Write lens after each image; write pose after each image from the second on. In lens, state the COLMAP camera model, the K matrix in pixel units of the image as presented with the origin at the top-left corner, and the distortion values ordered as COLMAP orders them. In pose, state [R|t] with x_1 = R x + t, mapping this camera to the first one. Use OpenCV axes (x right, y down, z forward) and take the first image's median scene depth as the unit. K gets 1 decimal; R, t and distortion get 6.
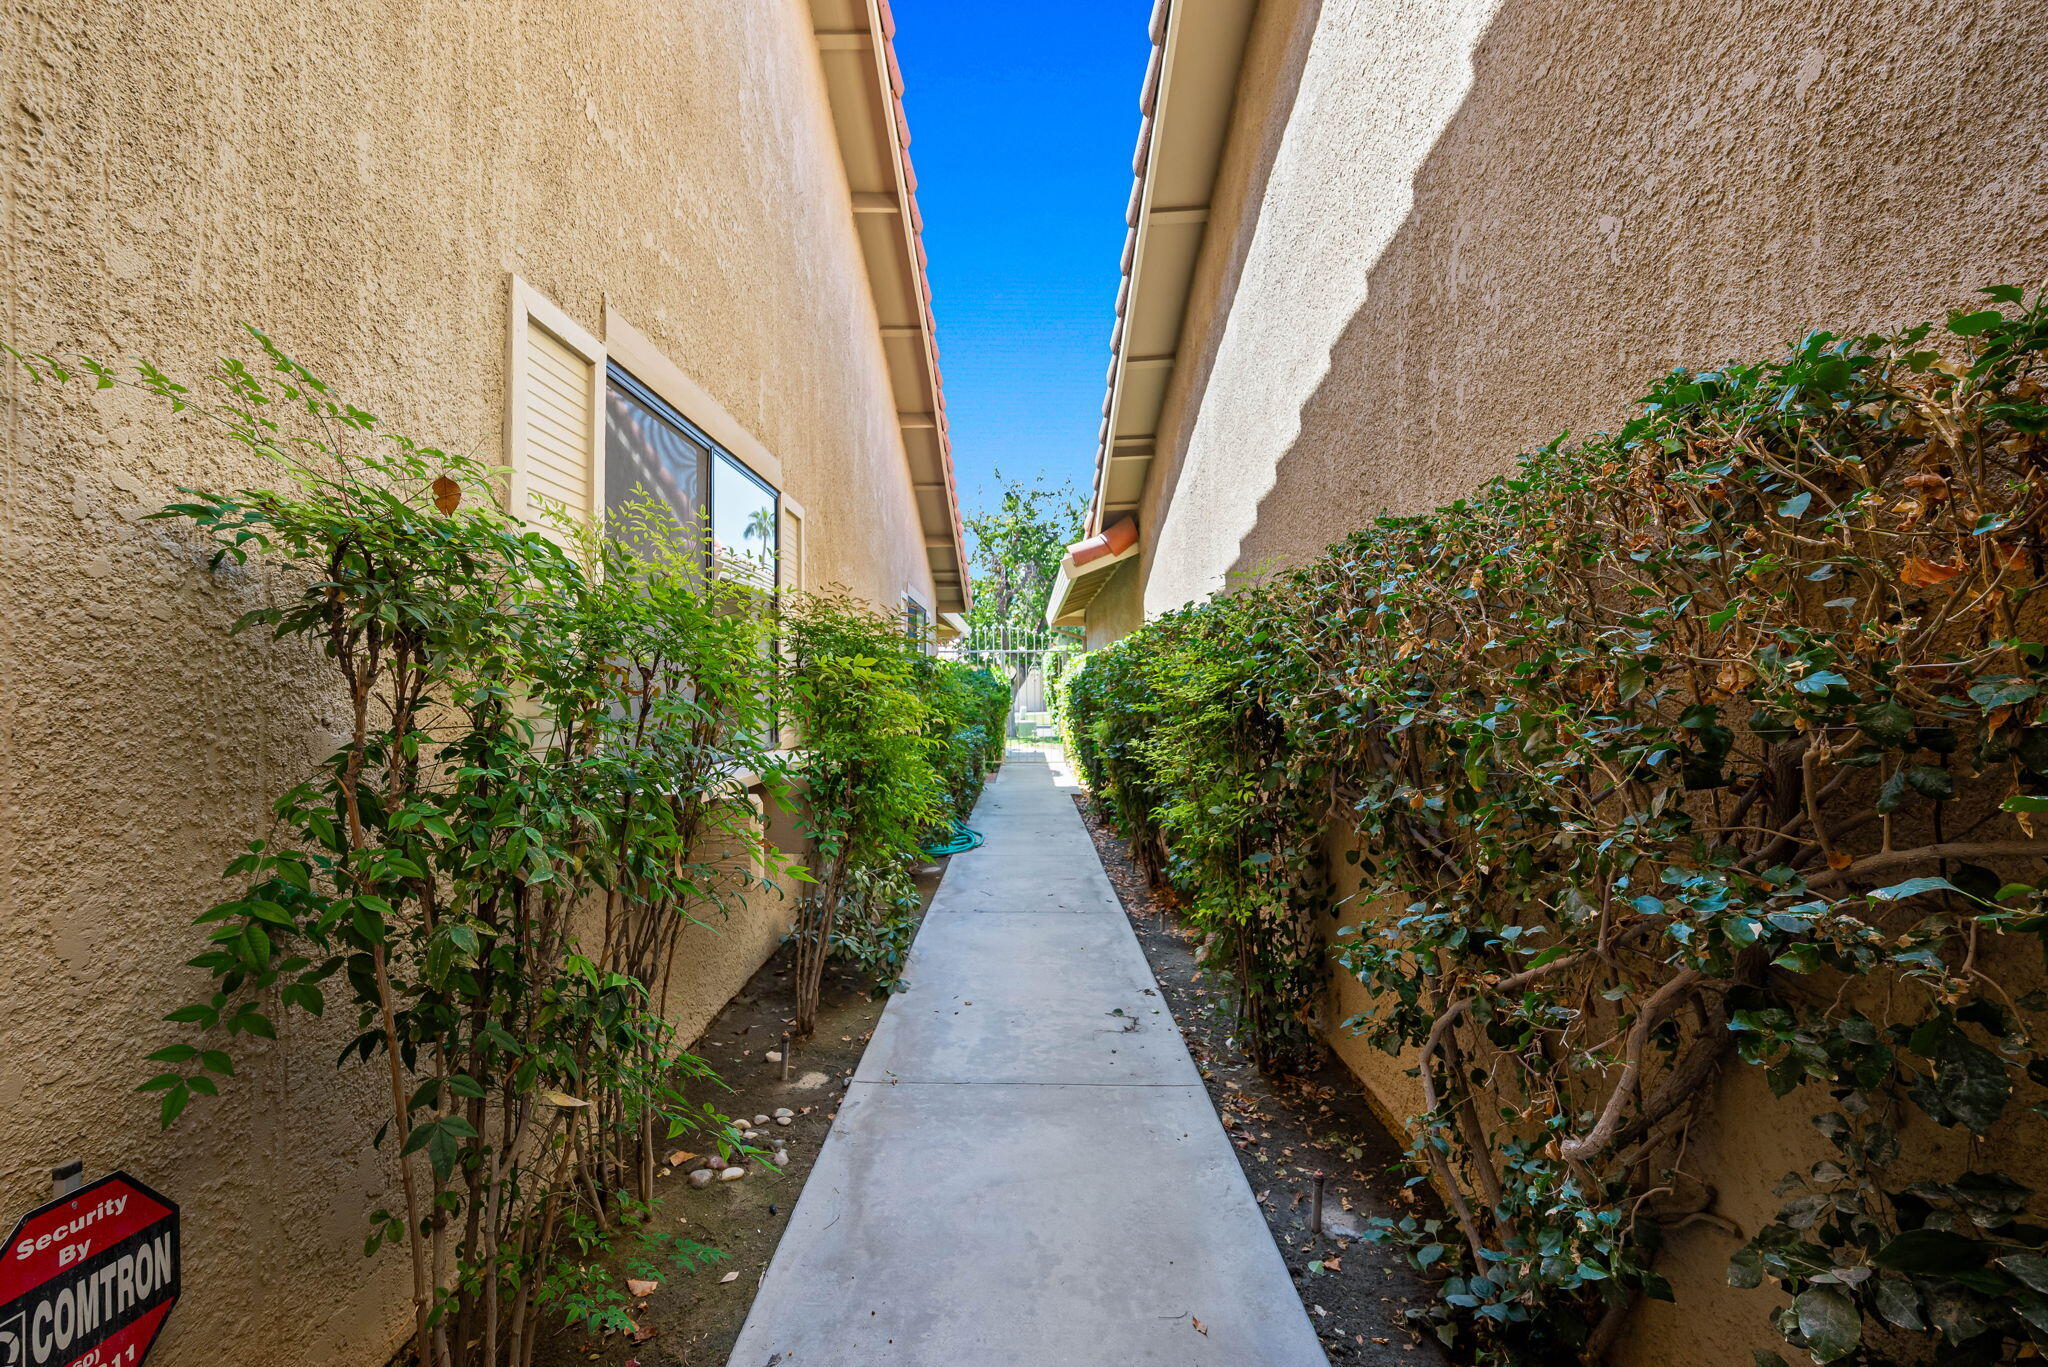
lens RADIAL K [[927.7, 0, 1024.9], [0, 927.7, 693.4], [0, 0, 1]] dist [-0.001277, 0.000090]
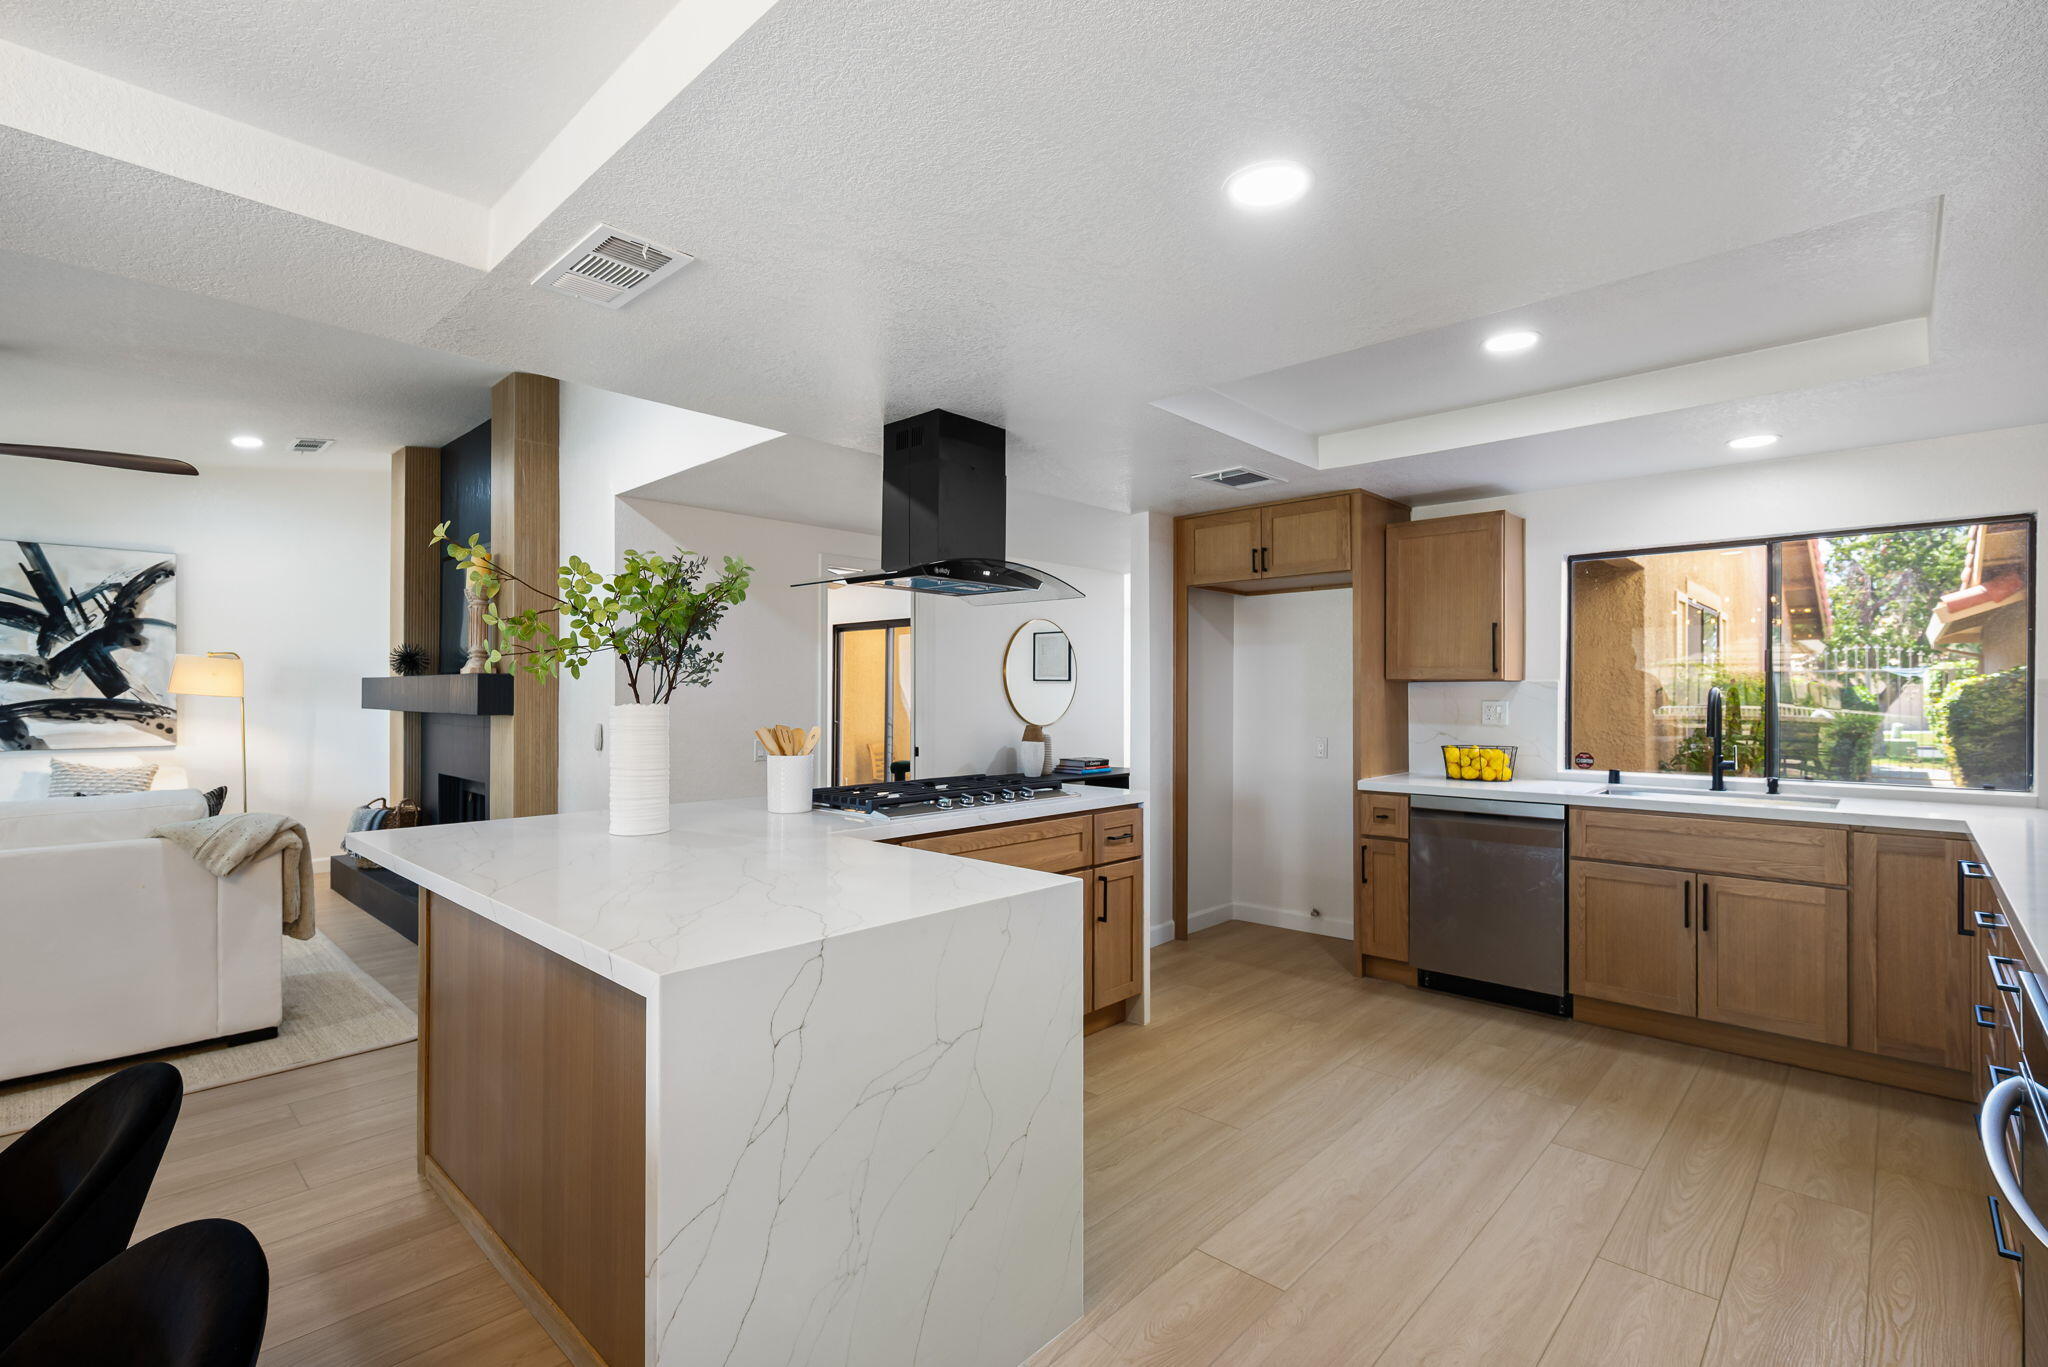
lens RADIAL K [[927.7, 0, 1024.9], [0, 927.7, 693.4], [0, 0, 1]] dist [-0.001277, 0.000090]
pose [[0.725787, 0.000590, -0.687919, 0.004360], [-0.006041, 0.999967, -0.005516, -0.007697], [0.687893, 0.008159, 0.725766, -0.373634]]
